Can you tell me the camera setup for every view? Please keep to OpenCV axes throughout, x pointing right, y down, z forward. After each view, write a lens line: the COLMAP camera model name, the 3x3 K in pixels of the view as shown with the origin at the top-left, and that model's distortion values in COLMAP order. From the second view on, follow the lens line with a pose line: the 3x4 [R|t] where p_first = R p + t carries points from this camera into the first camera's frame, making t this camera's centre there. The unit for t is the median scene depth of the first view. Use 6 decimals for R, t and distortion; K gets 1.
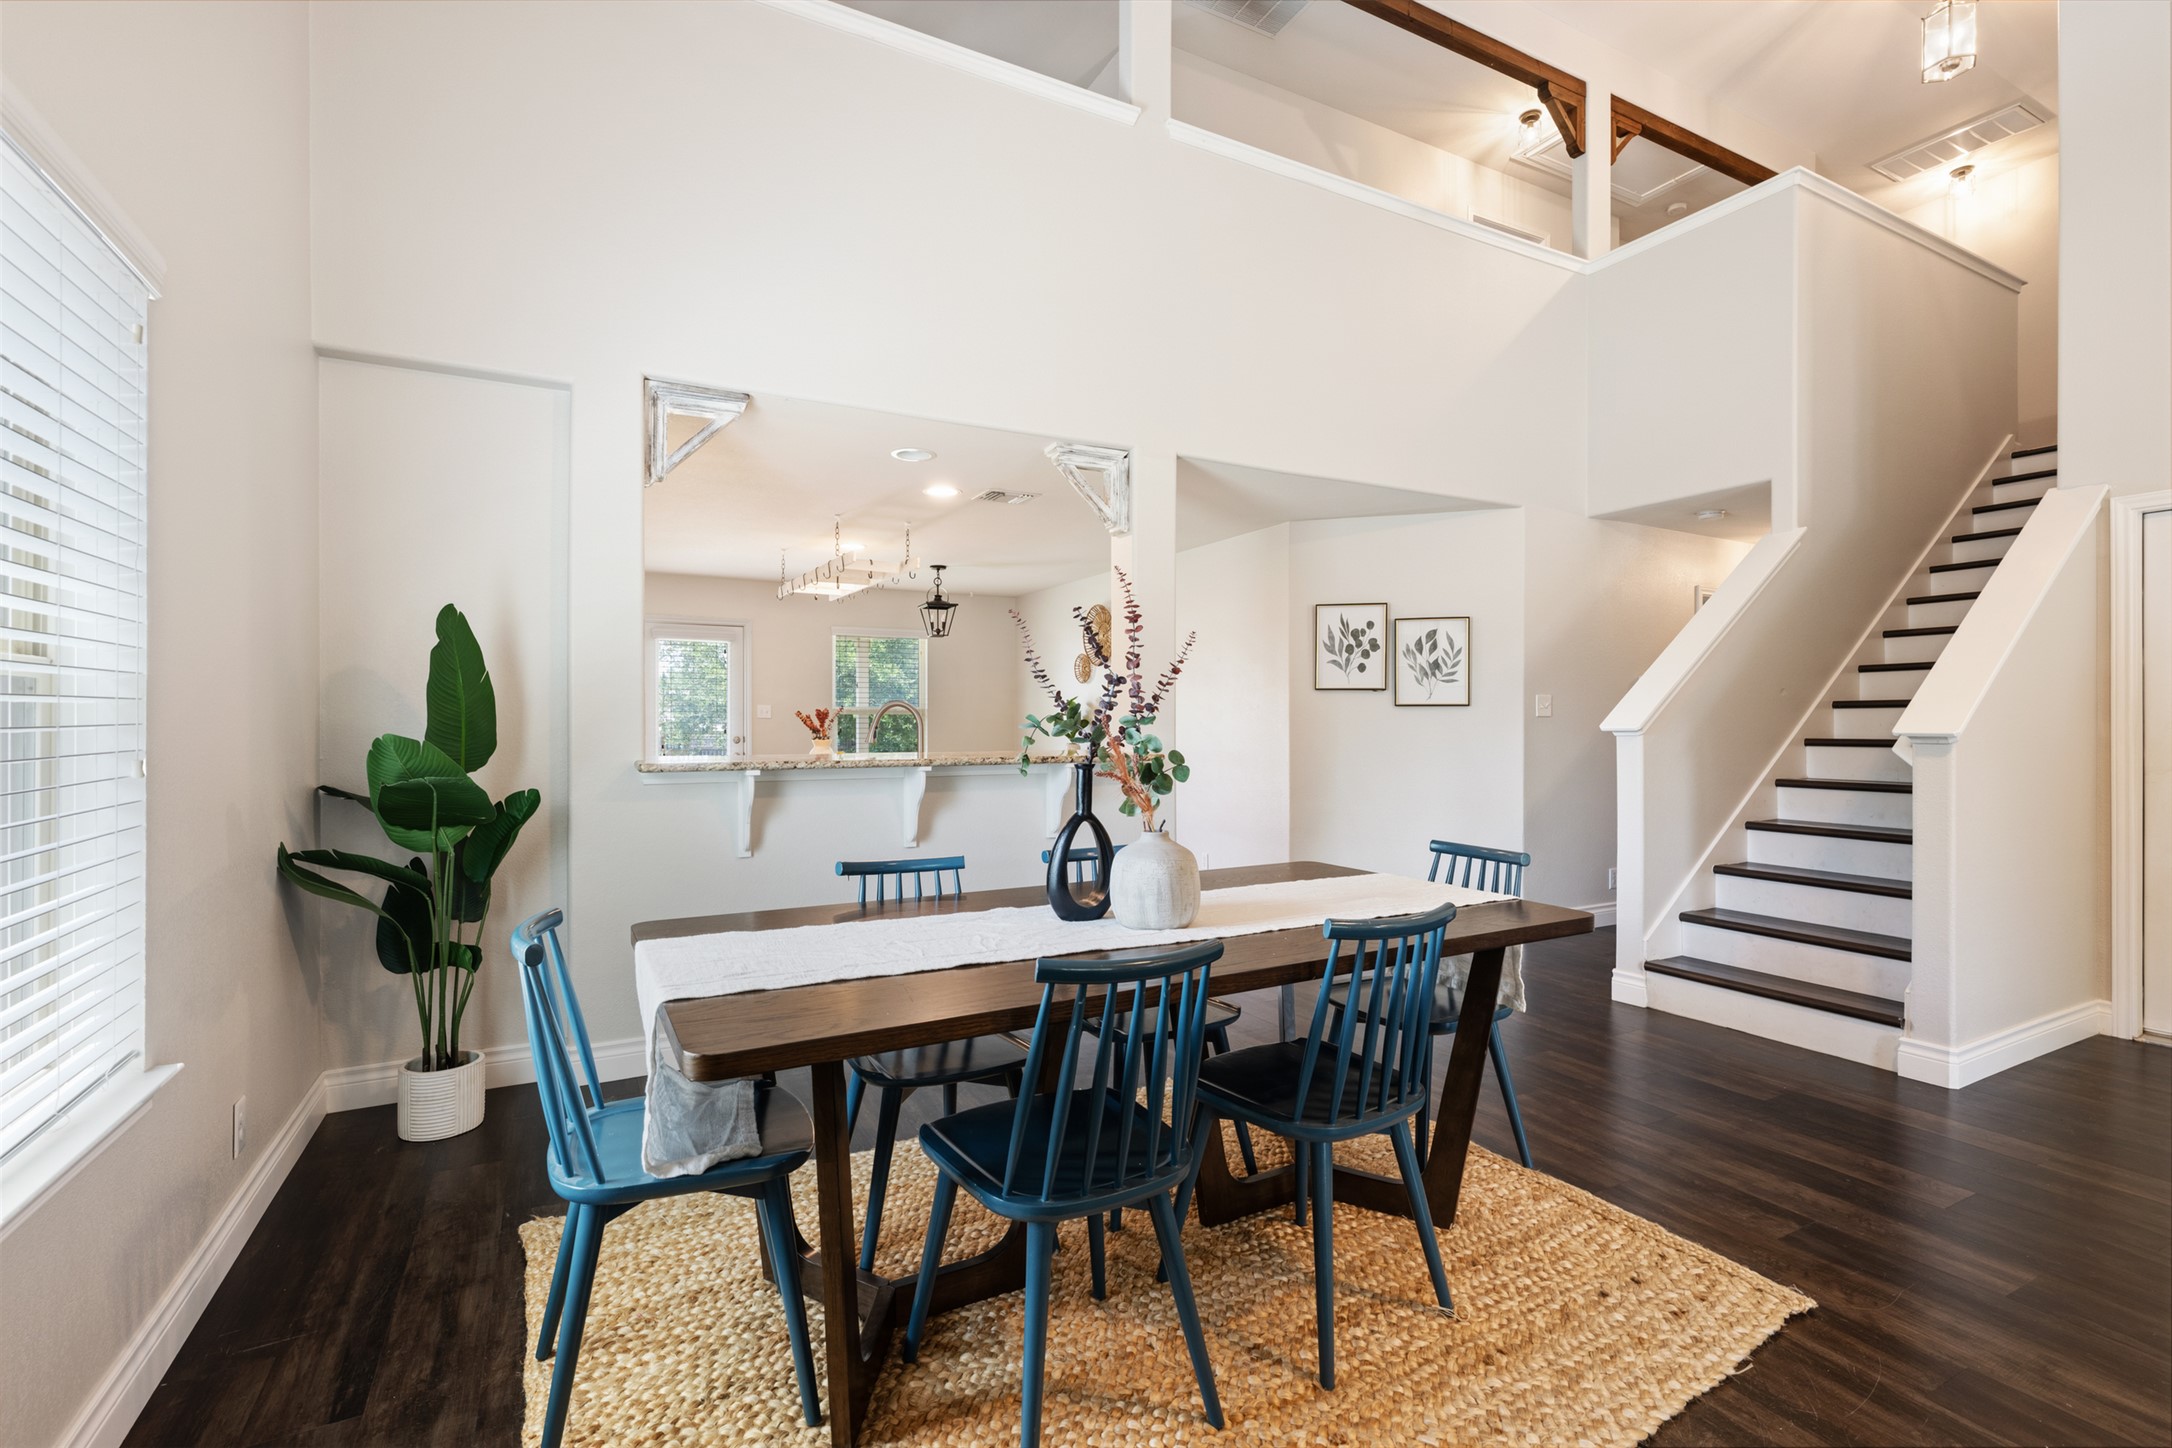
lens RADIAL K [[983.3, 0, 1090.2], [0, 983.3, 719.3], [0, 0, 1]] dist [-0.001314, -0.000582]
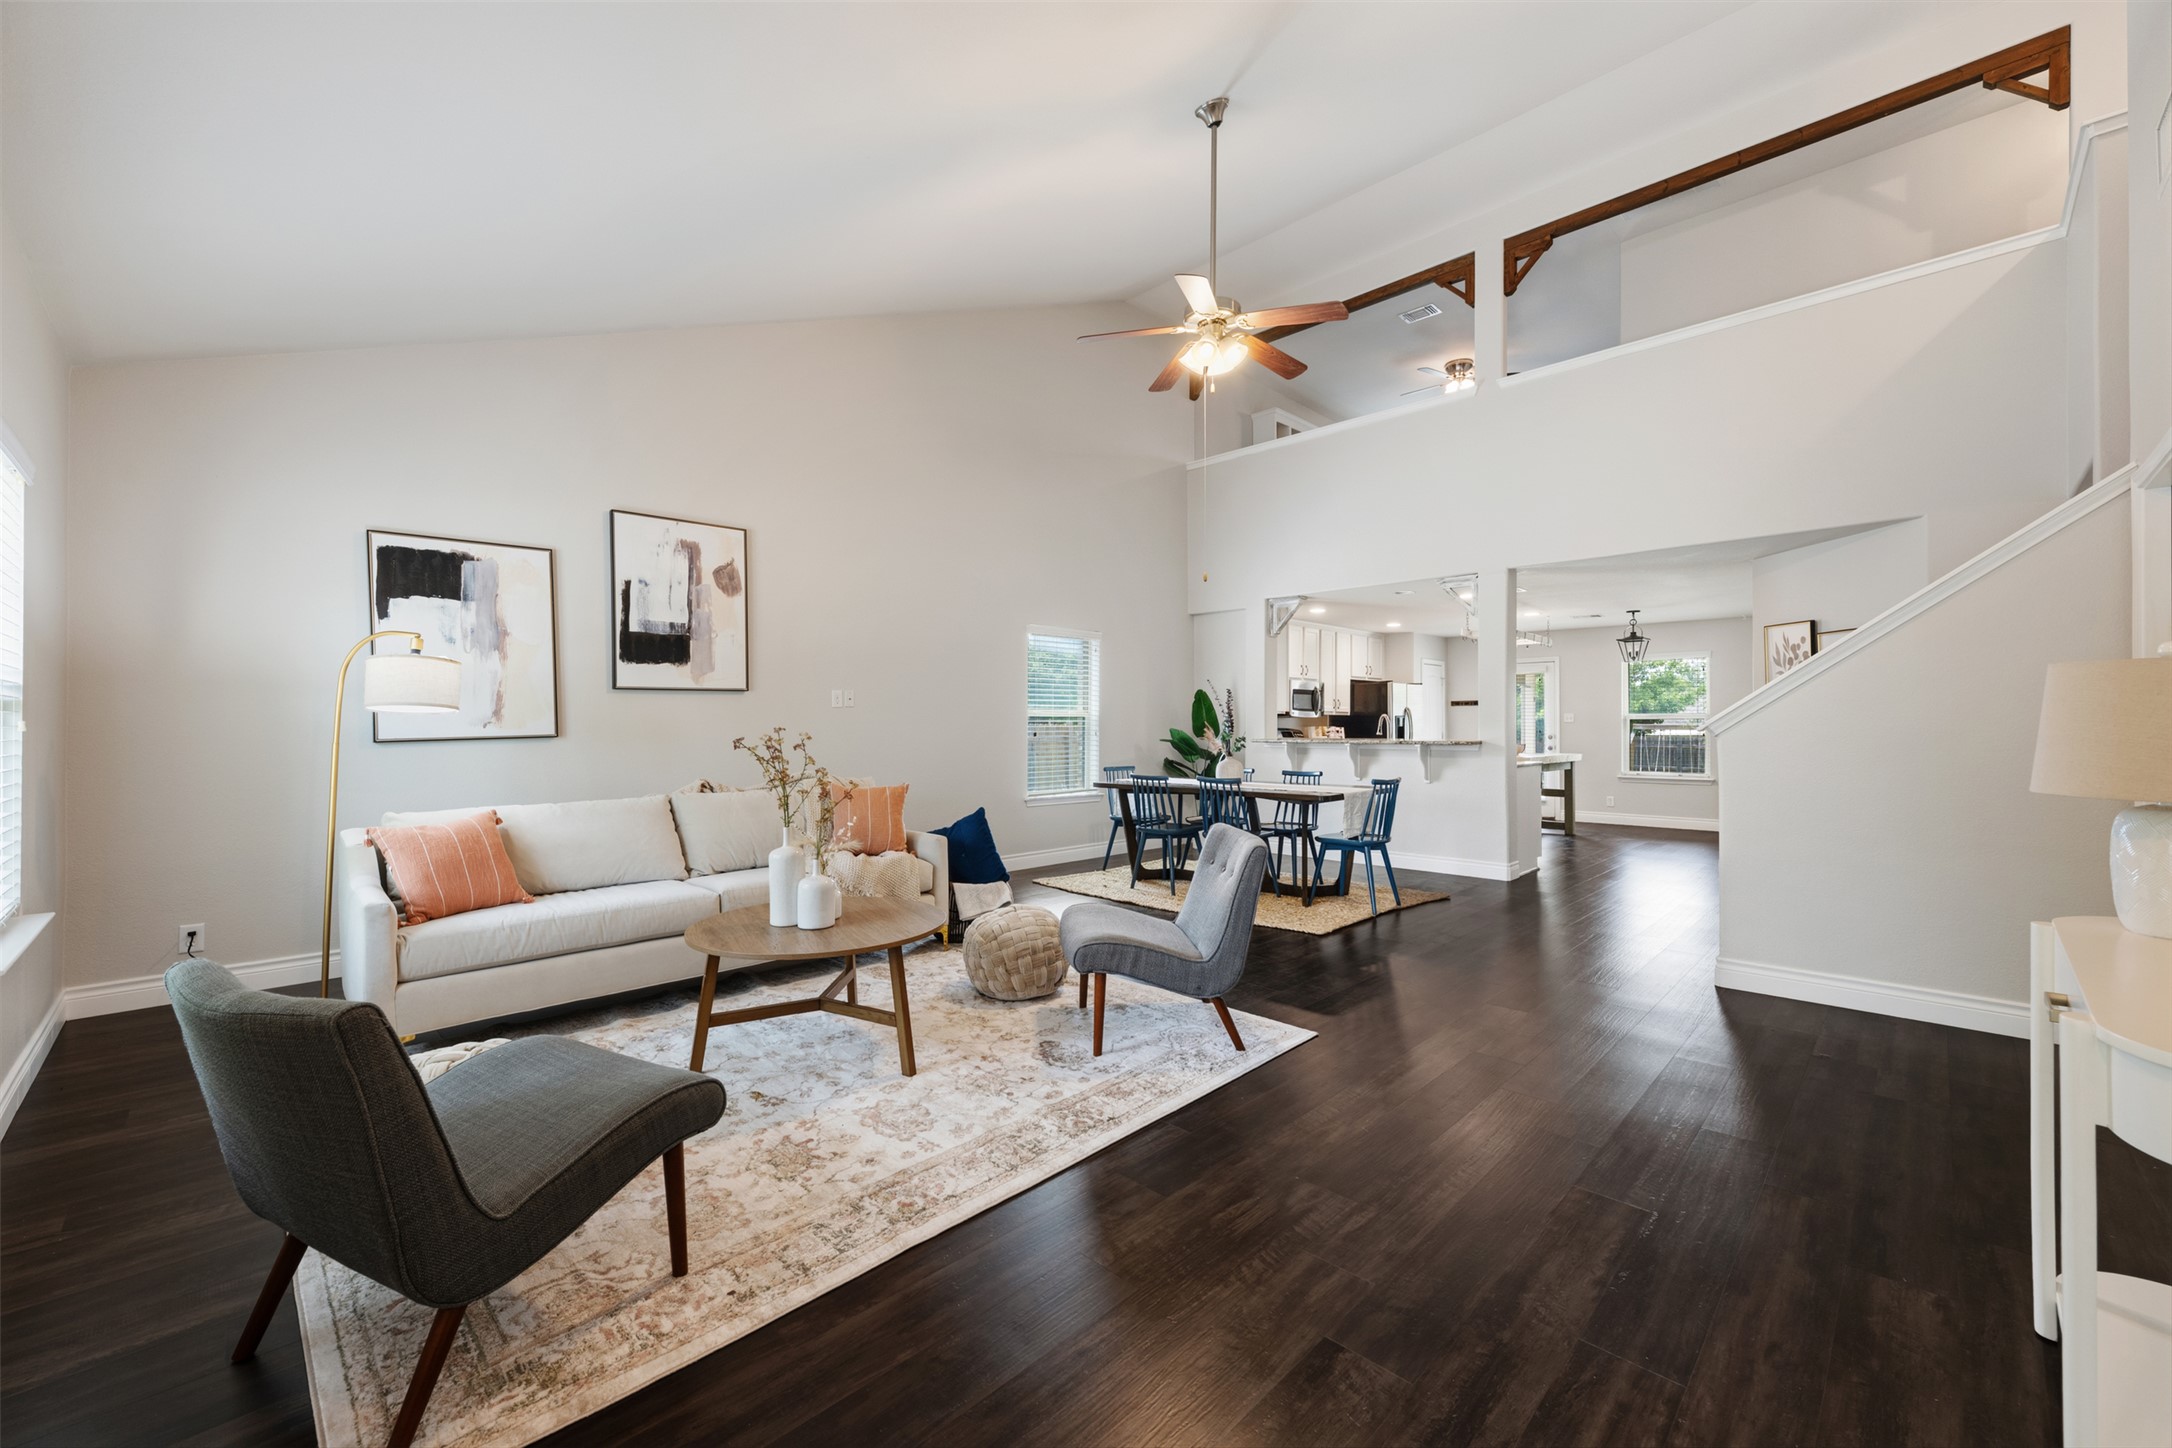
lens RADIAL K [[859.8, 0, 1078.2], [0, 859.8, 724.8], [0, 0, 1]] dist [-0.001909, 0.000229]
pose [[0.289532, -0.002589, -0.957165, 1.706727], [0.004526, 0.999989, -0.001336, 0.004700], [0.957158, -0.003945, 0.289540, -0.209099]]
